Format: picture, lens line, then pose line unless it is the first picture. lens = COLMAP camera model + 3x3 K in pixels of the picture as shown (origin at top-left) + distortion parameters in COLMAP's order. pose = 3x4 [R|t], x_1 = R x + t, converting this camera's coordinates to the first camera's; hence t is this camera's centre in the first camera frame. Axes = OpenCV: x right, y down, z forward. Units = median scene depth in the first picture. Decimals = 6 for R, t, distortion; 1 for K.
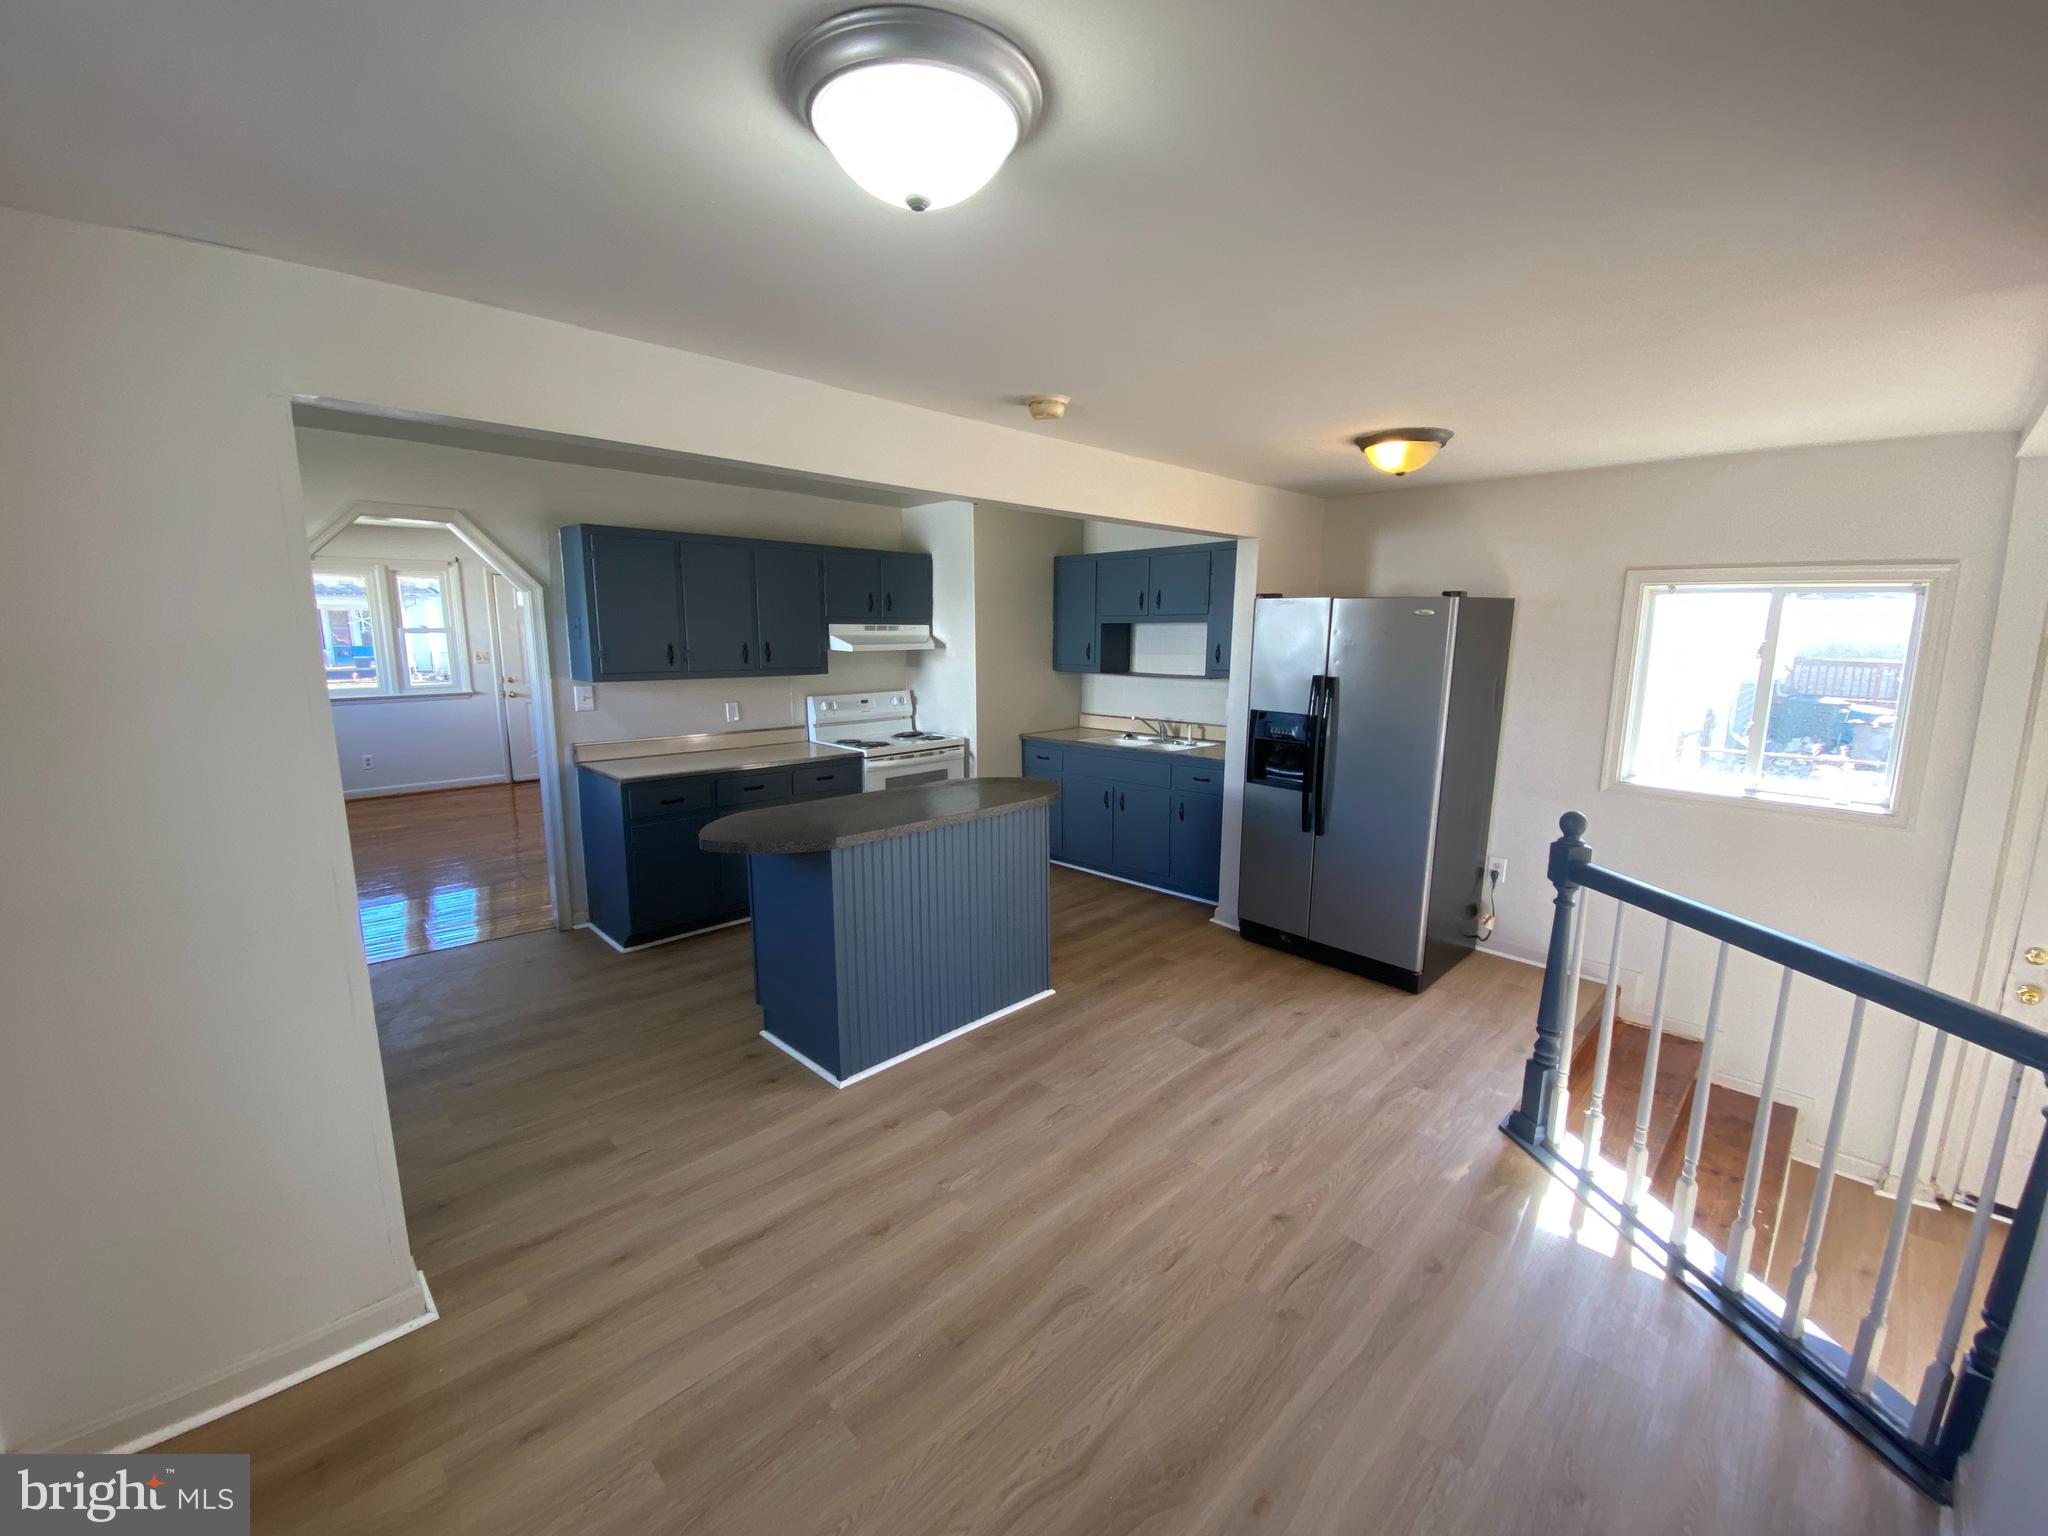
lens RADIAL K [[831.4, 0, 1024.0], [0, 831.4, 768.0], [0, 0, 1]] dist [0.028310, -0.023792]
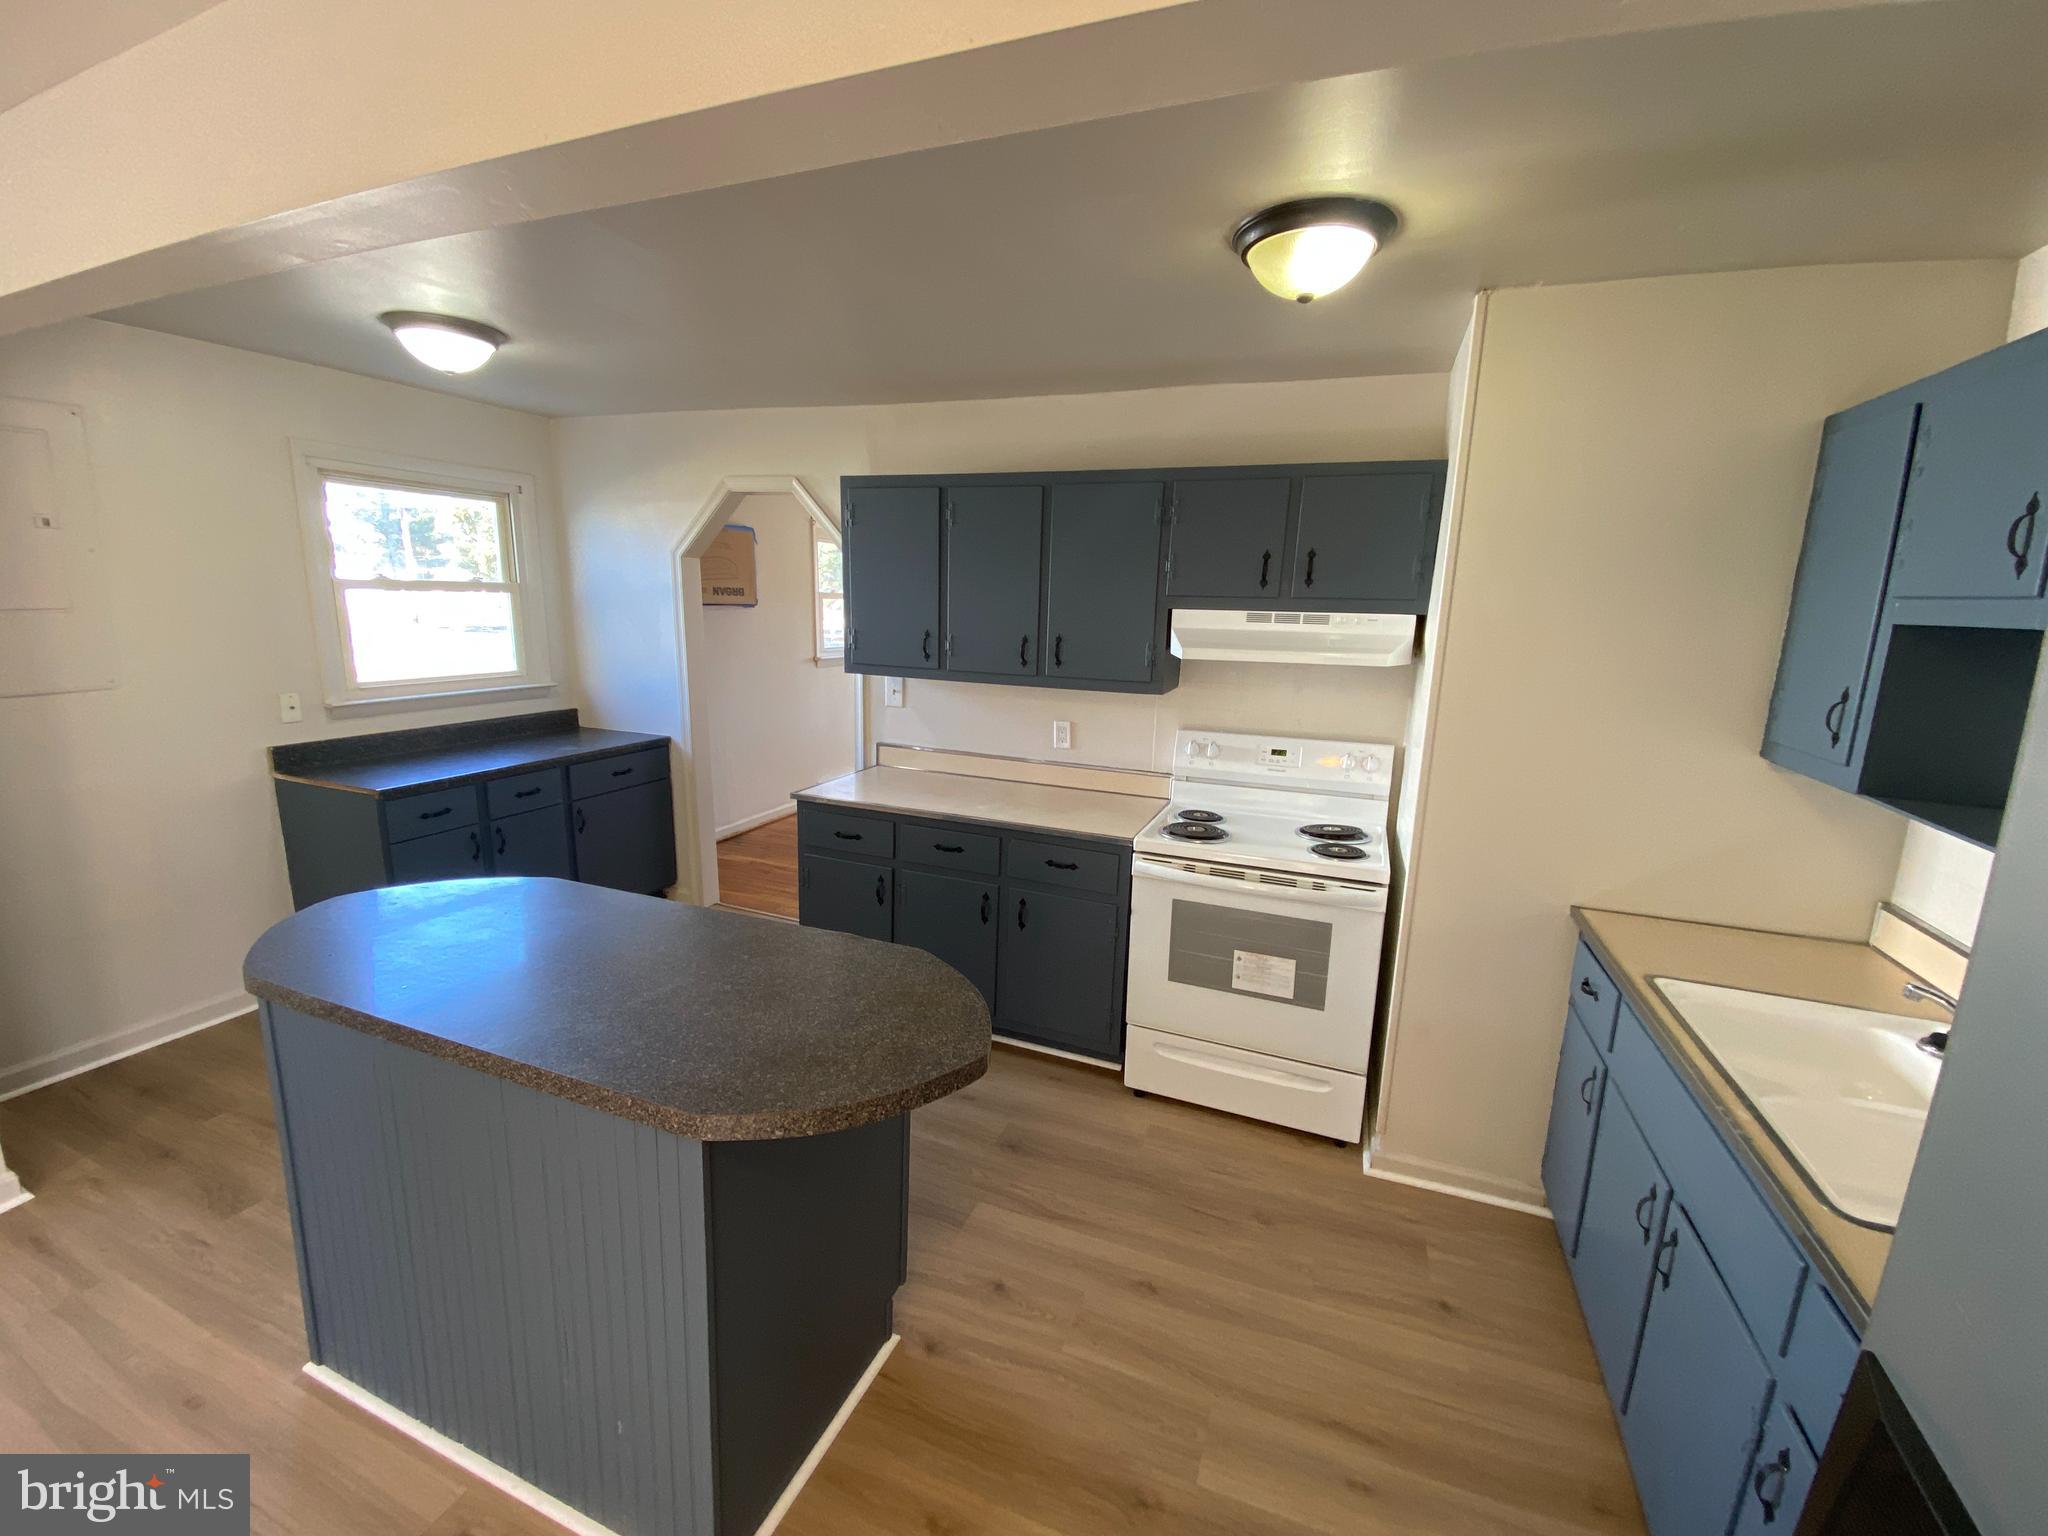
lens RADIAL K [[831.4, 0, 1024.0], [0, 831.4, 768.0], [0, 0, 1]] dist [0.028310, -0.023792]
pose [[0.401550, 0.185699, -0.896813, 0.244627], [-0.177142, 0.976484, 0.122880, -0.112930], [0.898542, 0.109520, 0.425002, 0.649026]]
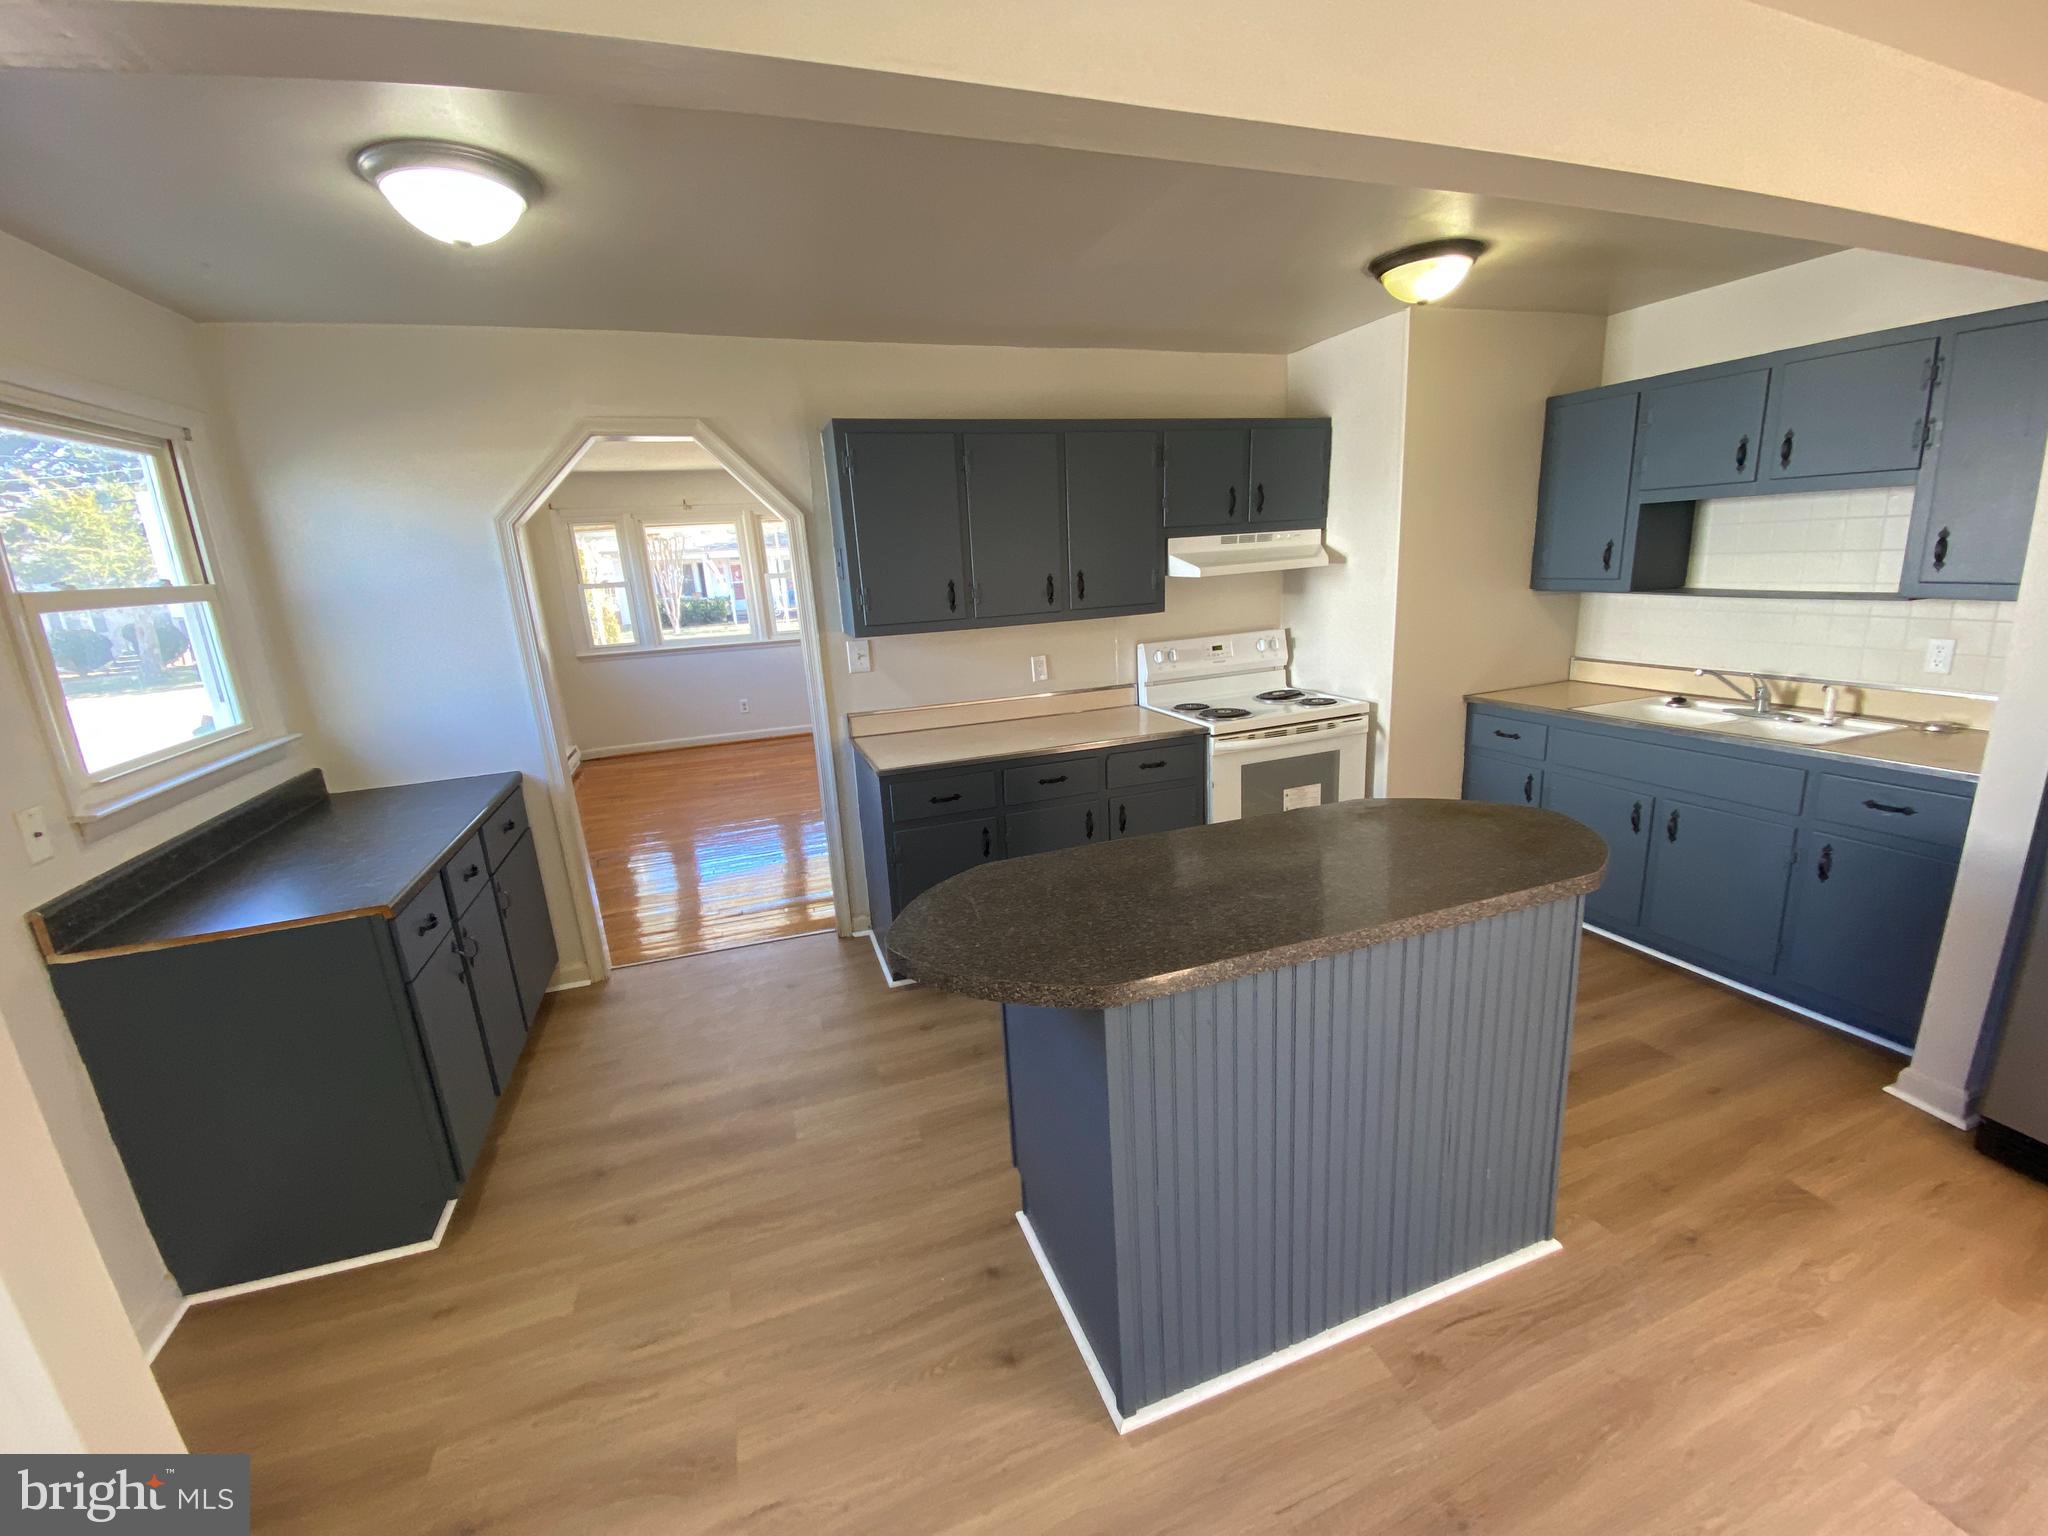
lens RADIAL K [[844.1, 0, 1014.4], [0, 844.1, 785.7], [0, 0, 1]] dist [0.029559, -0.026874]
pose [[0.905658, 0.054449, -0.420498, -0.041921], [-0.008907, 0.993945, 0.109518, -0.043106], [0.423915, -0.095440, 0.900660, 0.285179]]
